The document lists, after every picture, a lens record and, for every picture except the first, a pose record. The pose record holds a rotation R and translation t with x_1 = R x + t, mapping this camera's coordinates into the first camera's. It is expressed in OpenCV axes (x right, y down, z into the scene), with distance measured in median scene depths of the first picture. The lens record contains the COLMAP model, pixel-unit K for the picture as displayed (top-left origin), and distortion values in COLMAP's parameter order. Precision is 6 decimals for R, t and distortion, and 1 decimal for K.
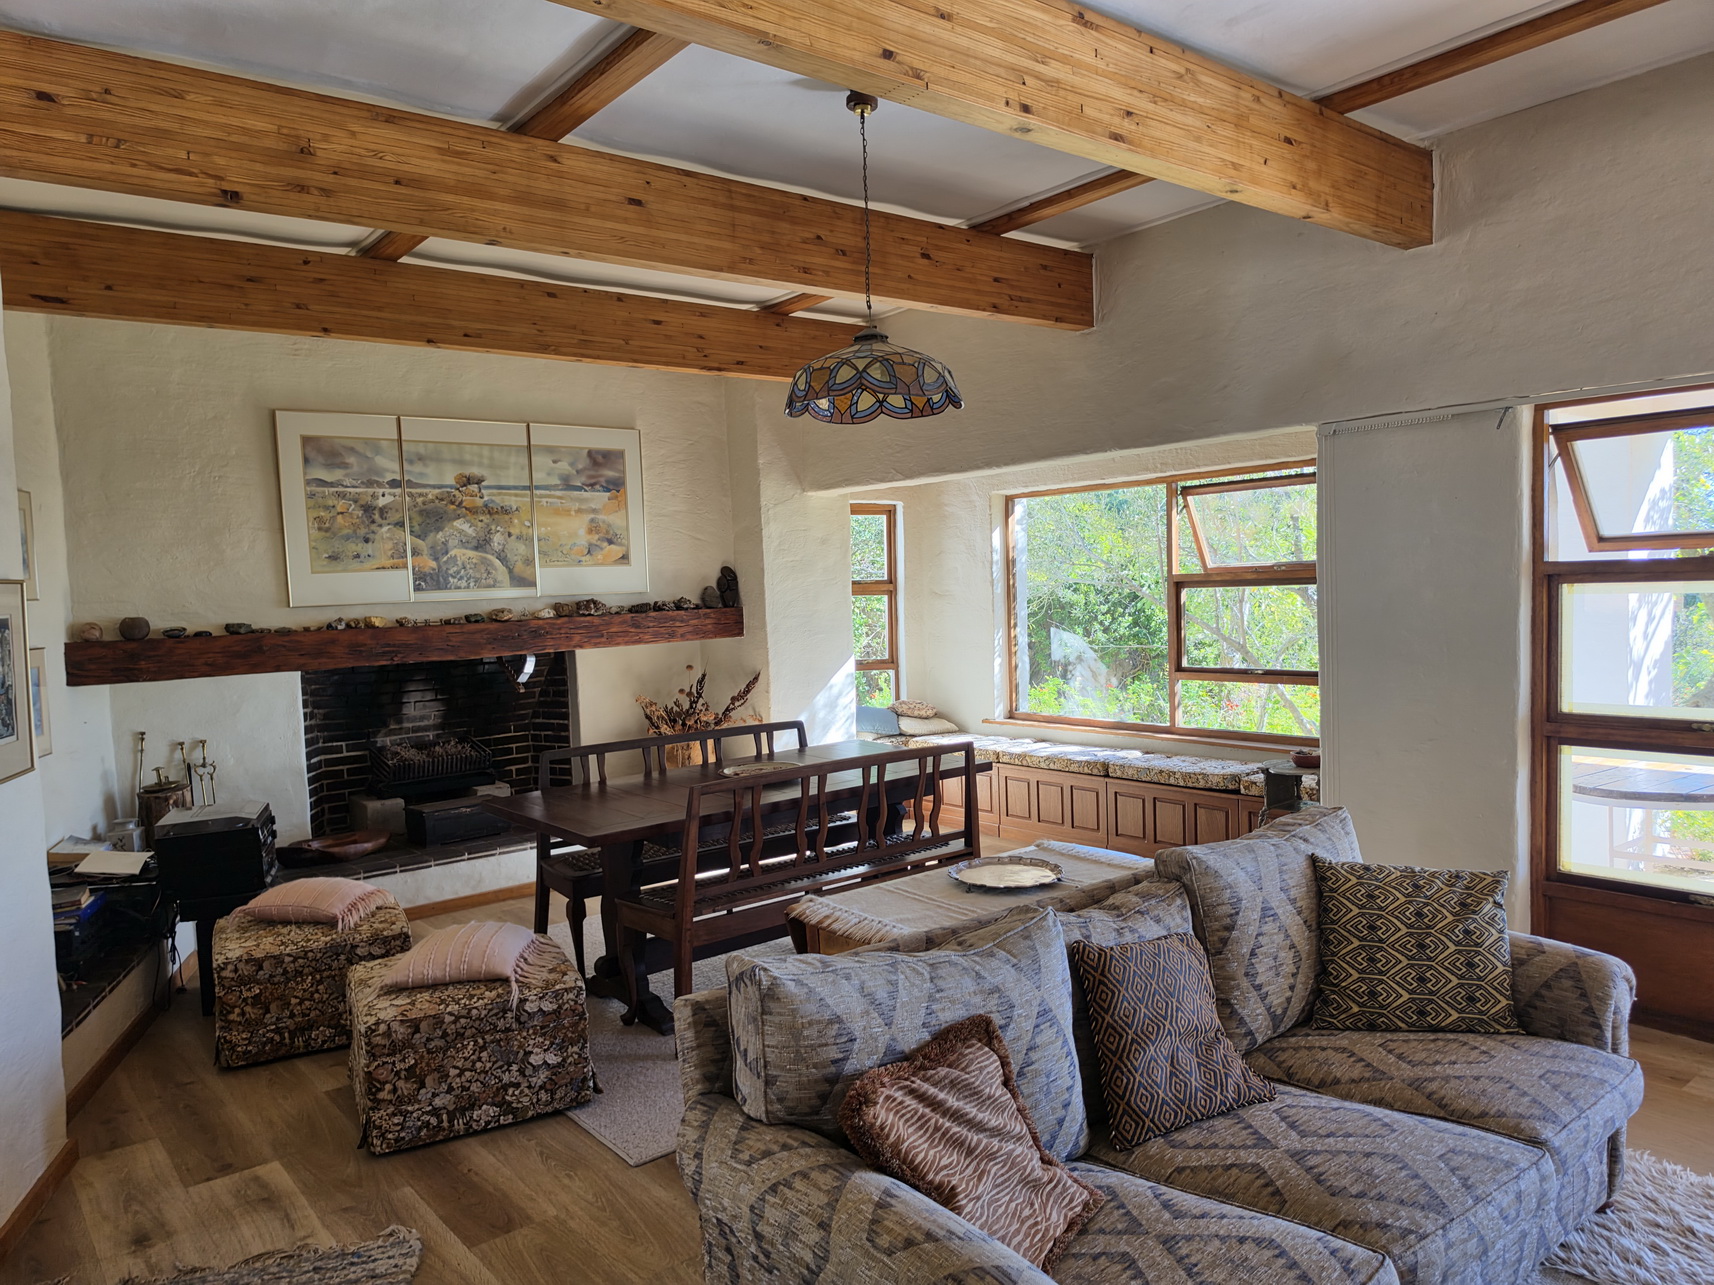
lens RADIAL K [[1094.9, 0, 853.2], [0, 1094.9, 684.7], [0, 0, 1]] dist [-0.027777, -0.004836]
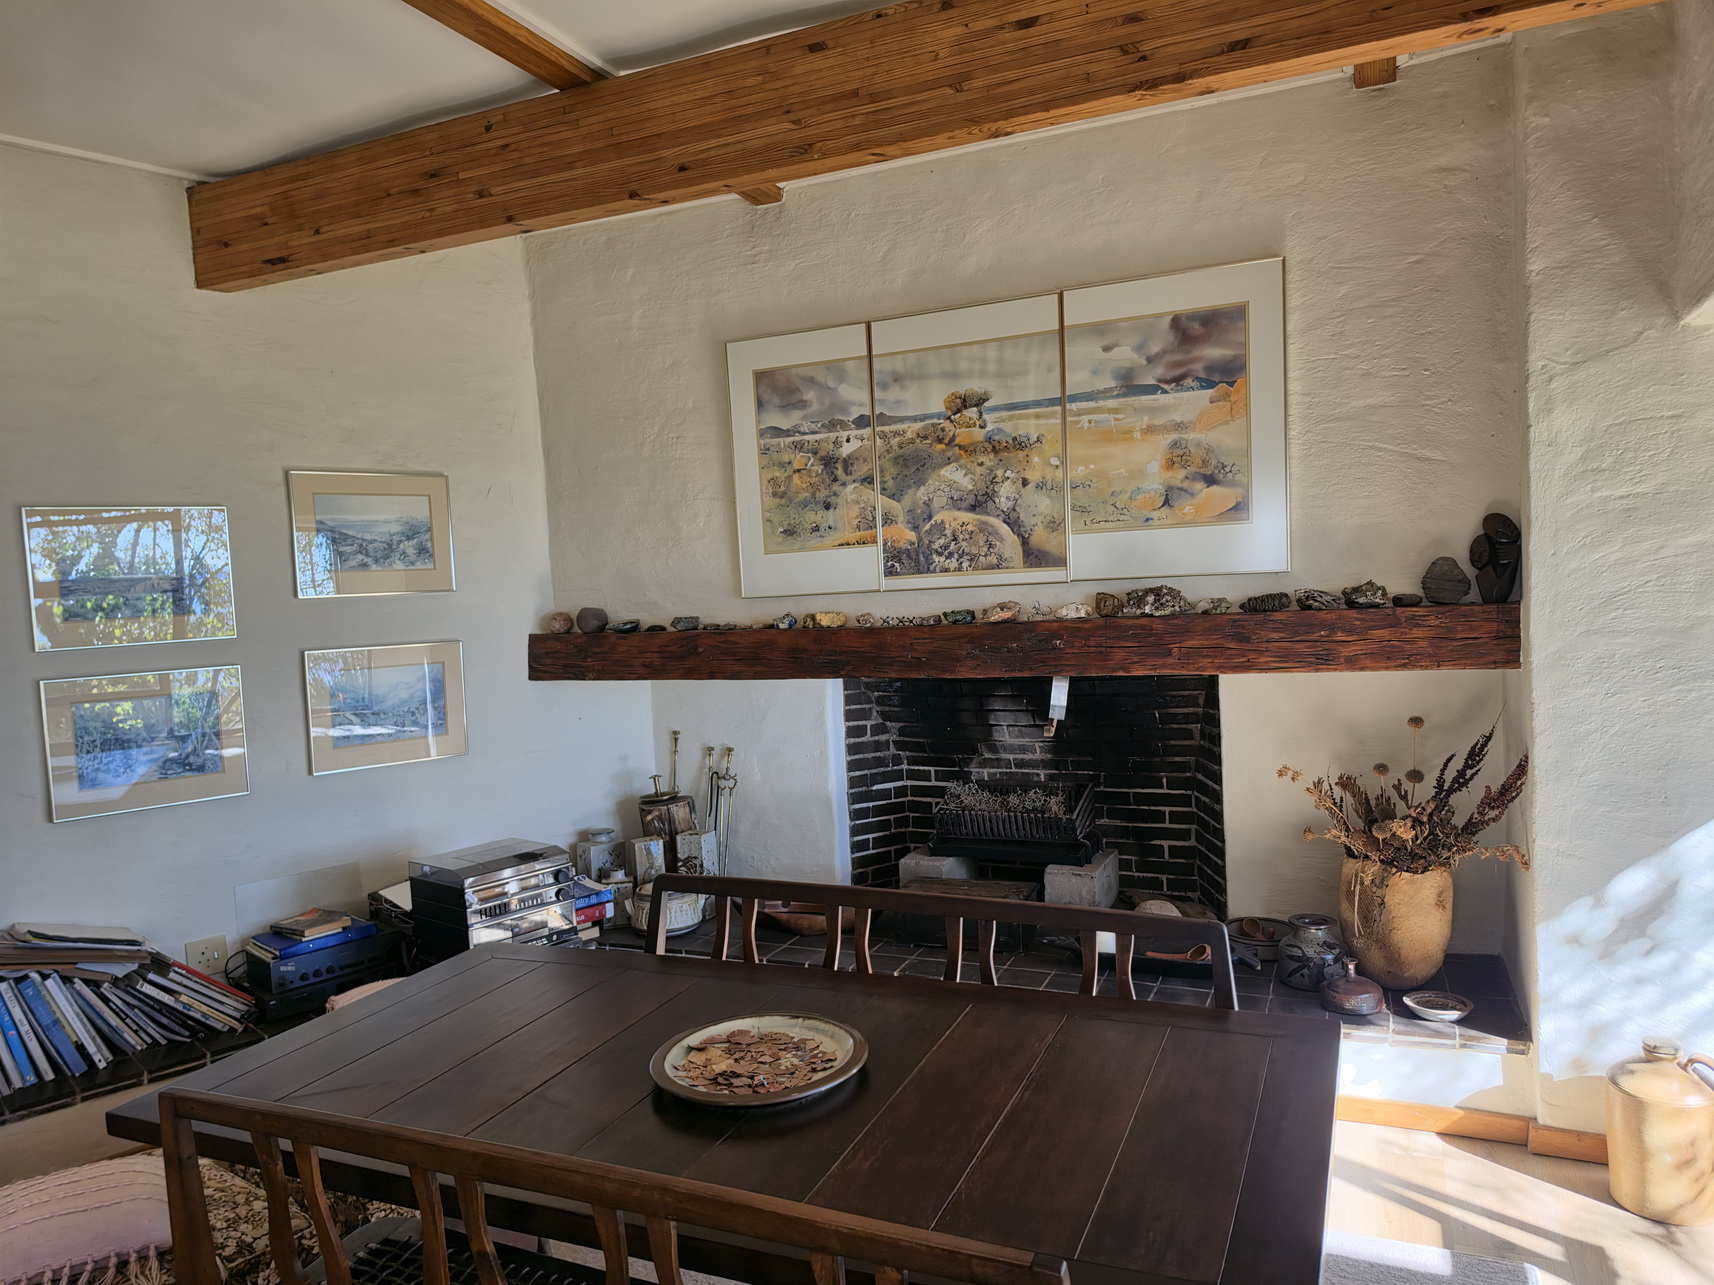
lens RADIAL K [[1148.5, 0, 855.6], [0, 1148.5, 684.5], [0, 0, 1]] dist [0.075250, -0.084744]
pose [[0.466106, 0.092047, -0.879927, 0.232935], [-0.052993, 0.995692, 0.076086, -0.070083], [0.883140, 0.011166, 0.468976, 0.626521]]
